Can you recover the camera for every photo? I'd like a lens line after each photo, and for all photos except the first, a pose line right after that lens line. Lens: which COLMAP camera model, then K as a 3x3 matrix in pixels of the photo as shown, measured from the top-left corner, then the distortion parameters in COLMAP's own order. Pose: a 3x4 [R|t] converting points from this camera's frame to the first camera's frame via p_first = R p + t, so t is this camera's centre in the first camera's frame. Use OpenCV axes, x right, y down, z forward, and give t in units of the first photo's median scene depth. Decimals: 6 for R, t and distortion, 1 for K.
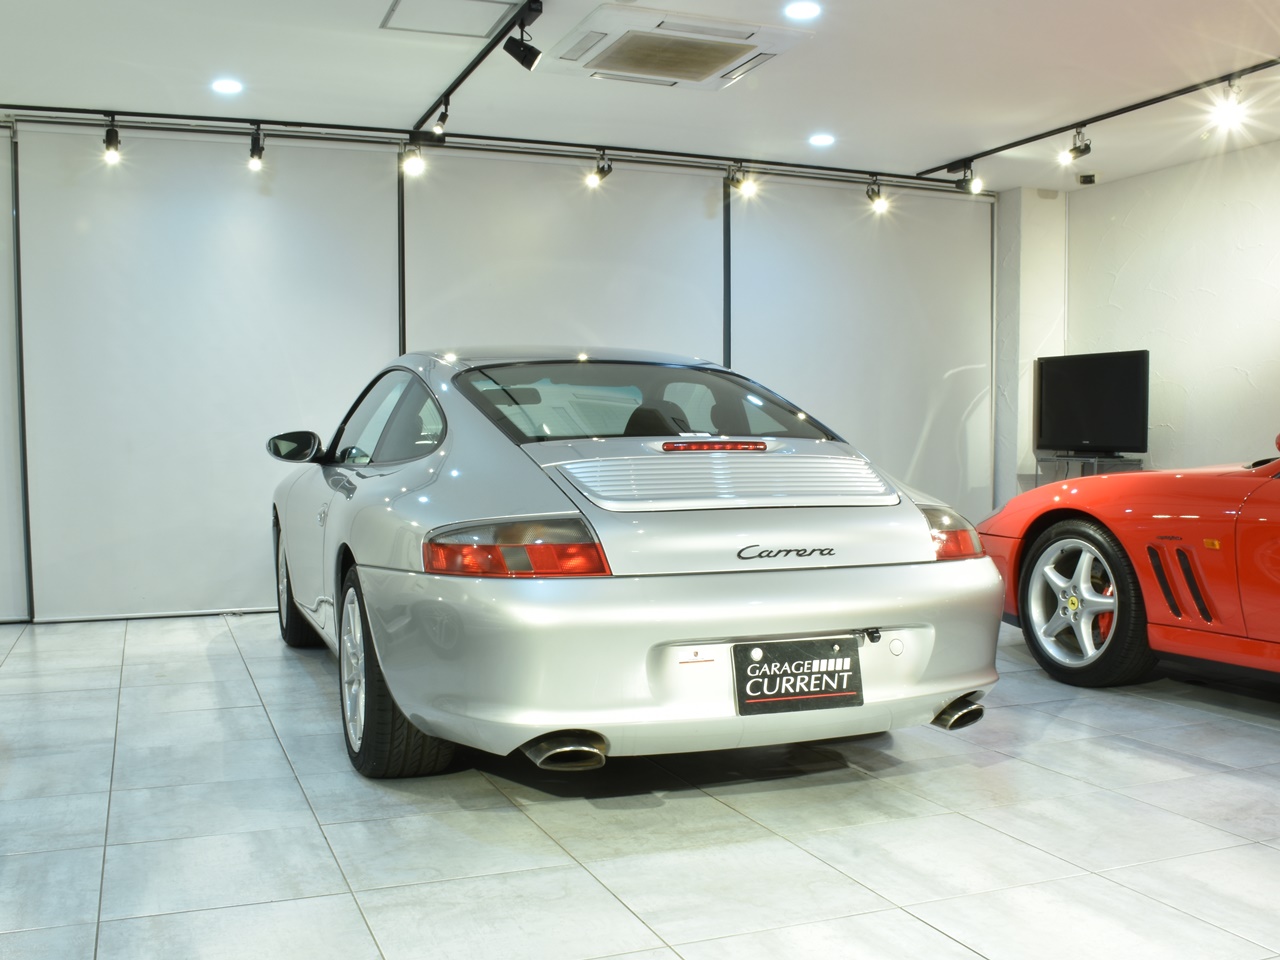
lens RADIAL K [[1280.5, 0, 599.3], [0, 1280.5, 567.5], [0, 0, 1]] dist [-0.178569, 0.138937]
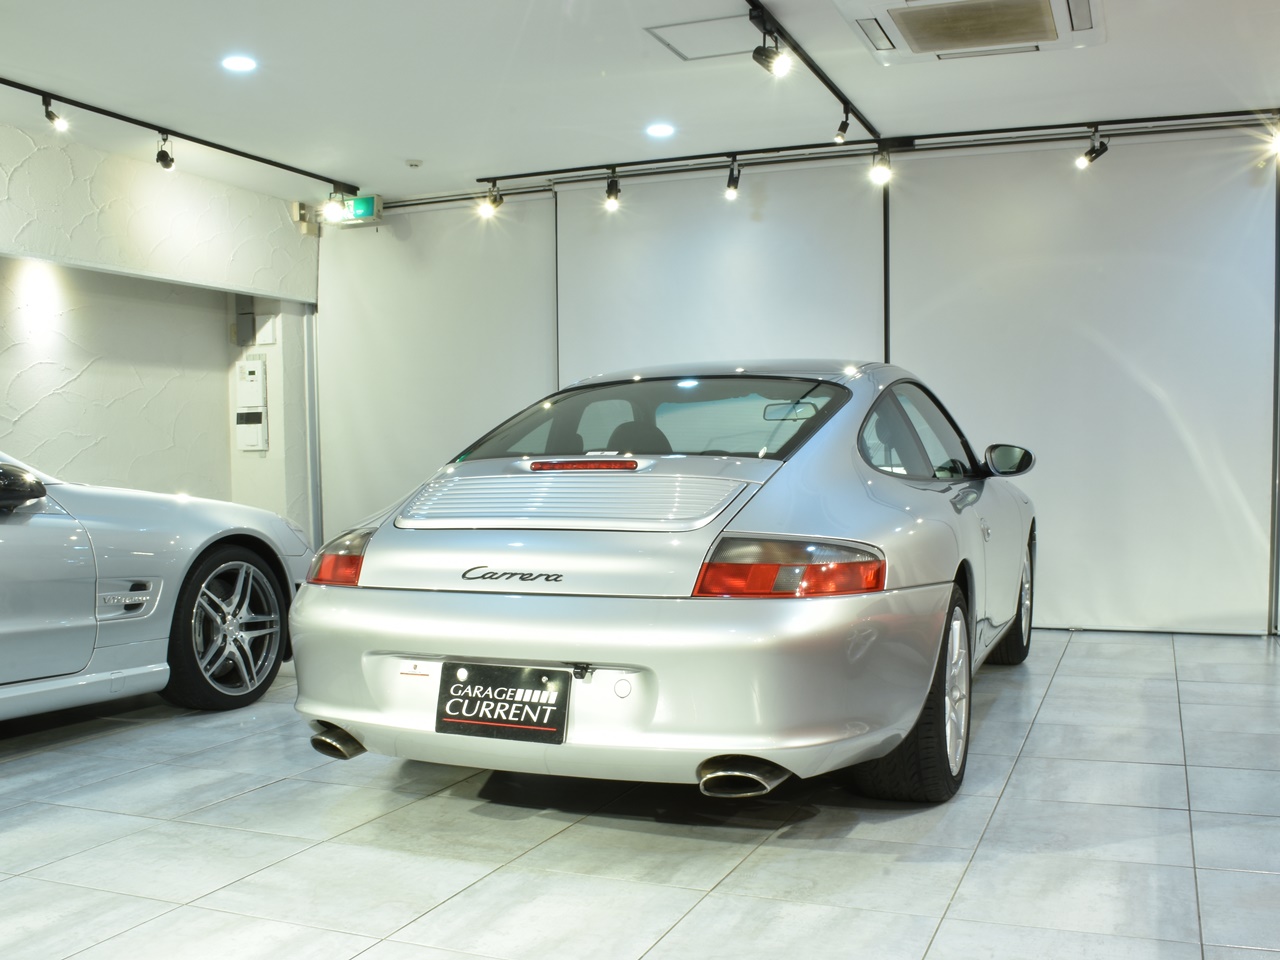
lens RADIAL K [[1280.5, 0, 599.3], [0, 1280.5, 567.5], [0, 0, 1]] dist [-0.178569, 0.138937]
pose [[0.721049, 0.052626, -0.690883, 0.873976], [-0.058004, 0.998196, 0.015498, -0.037055], [0.690452, 0.028899, 0.722801, 0.342347]]
